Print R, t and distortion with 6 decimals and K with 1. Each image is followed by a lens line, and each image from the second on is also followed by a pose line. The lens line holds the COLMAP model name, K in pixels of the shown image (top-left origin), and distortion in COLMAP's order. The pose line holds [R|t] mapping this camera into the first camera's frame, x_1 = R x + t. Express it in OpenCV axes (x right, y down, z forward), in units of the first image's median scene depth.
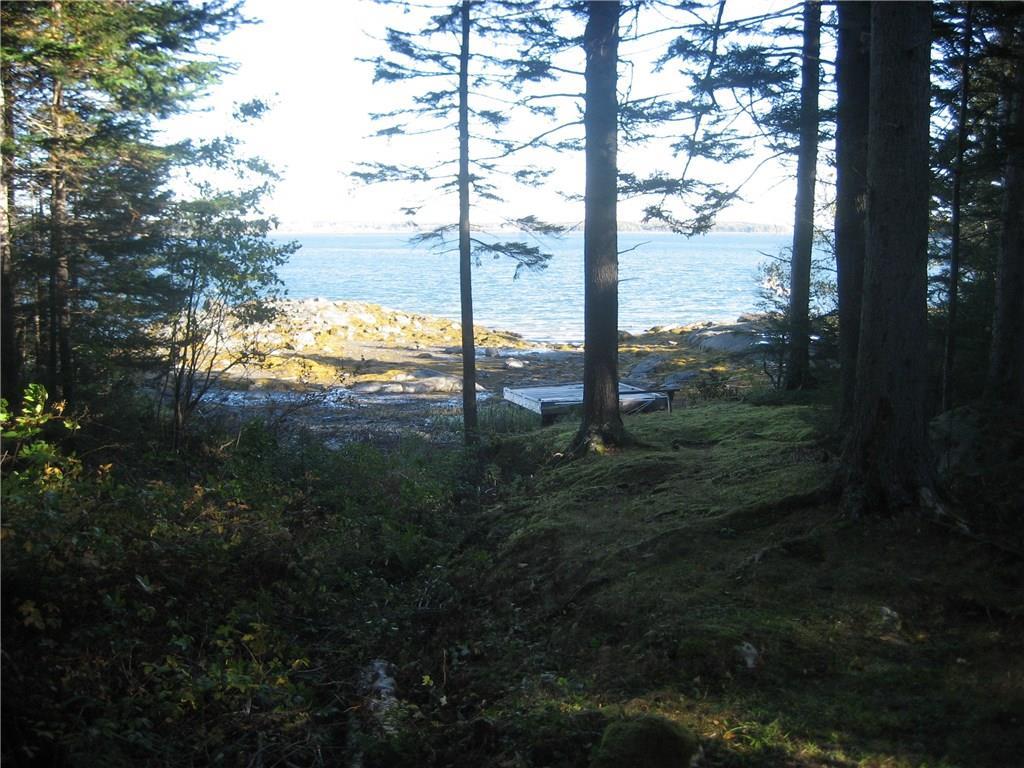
lens RADIAL K [[1040.7, 0, 513.1], [0, 1040.7, 385.0], [0, 0, 1]] dist [-0.101436, 0.000000]
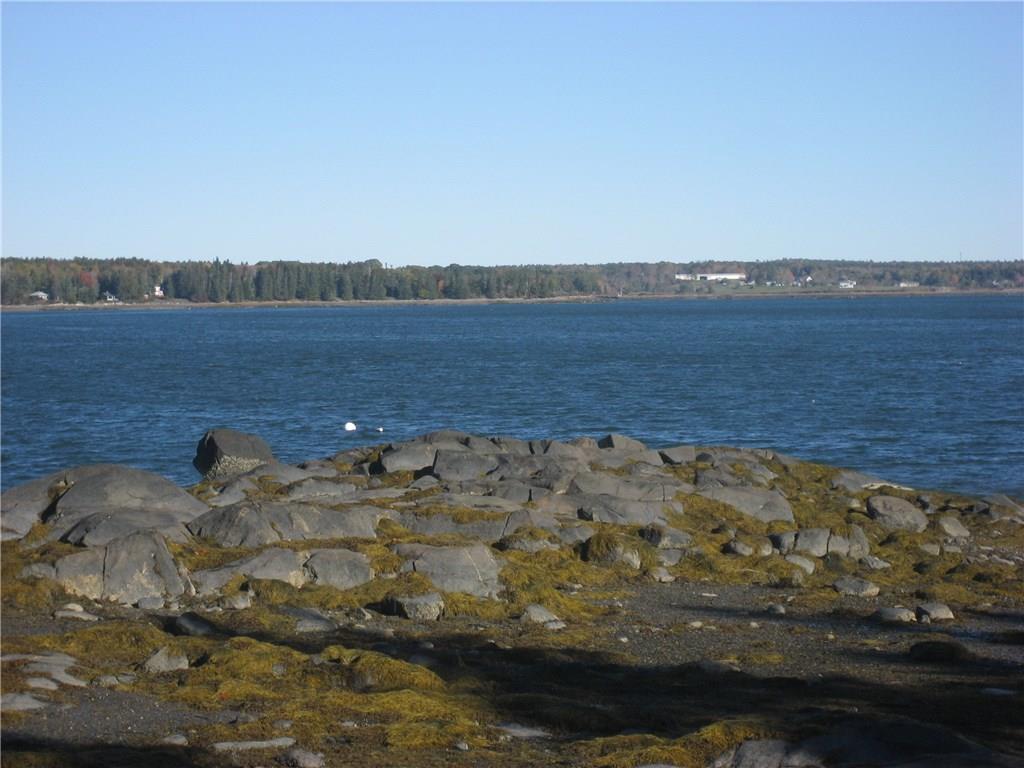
lens RADIAL K [[2964.3, 0, 510.5], [0, 2964.3, 384.5], [0, 0, 1]] dist [0.043607, 0.000000]
pose [[0.963992, -0.004693, -0.265888, -0.000286], [-0.026141, 0.993329, -0.112308, -0.009796], [0.264642, 0.115215, 0.957439, 0.313188]]
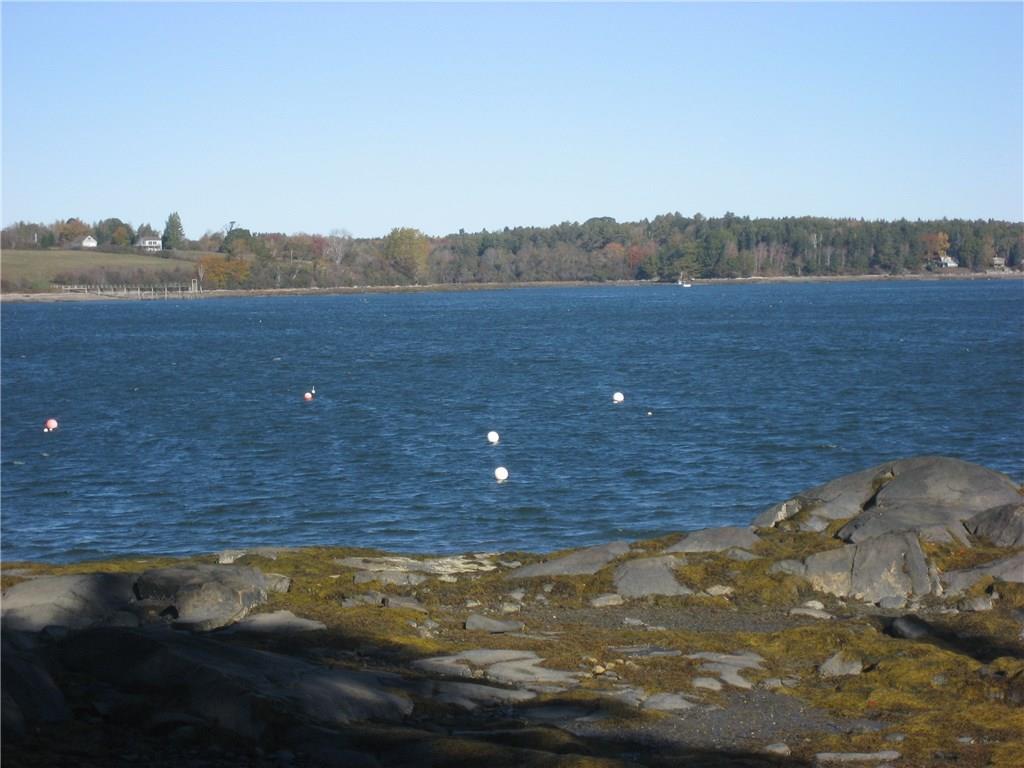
lens RADIAL K [[2964.3, 0, 509.6], [0, 2964.3, 384.7], [0, 0, 1]] dist [0.043607, 0.000000]
pose [[0.811132, 0.004271, -0.584847, 0.068357], [-0.066084, 0.994239, -0.084392, -0.020253], [0.581117, 0.107102, 0.806741, 0.334440]]
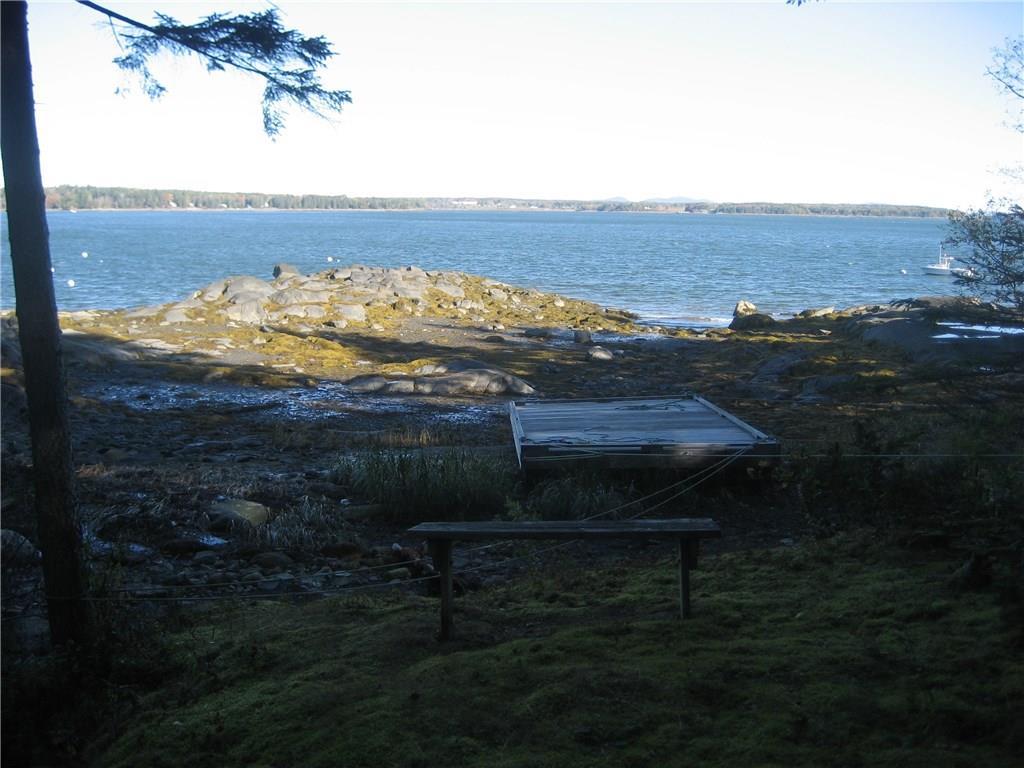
lens RADIAL K [[1040.7, 0, 511.2], [0, 1040.7, 379.6], [0, 0, 1]] dist [-0.101436, 0.000000]
pose [[0.987542, 0.035596, -0.153276, 0.044248], [-0.033380, 0.999298, 0.017008, -0.010841], [0.153774, -0.011679, 0.988037, 0.220885]]
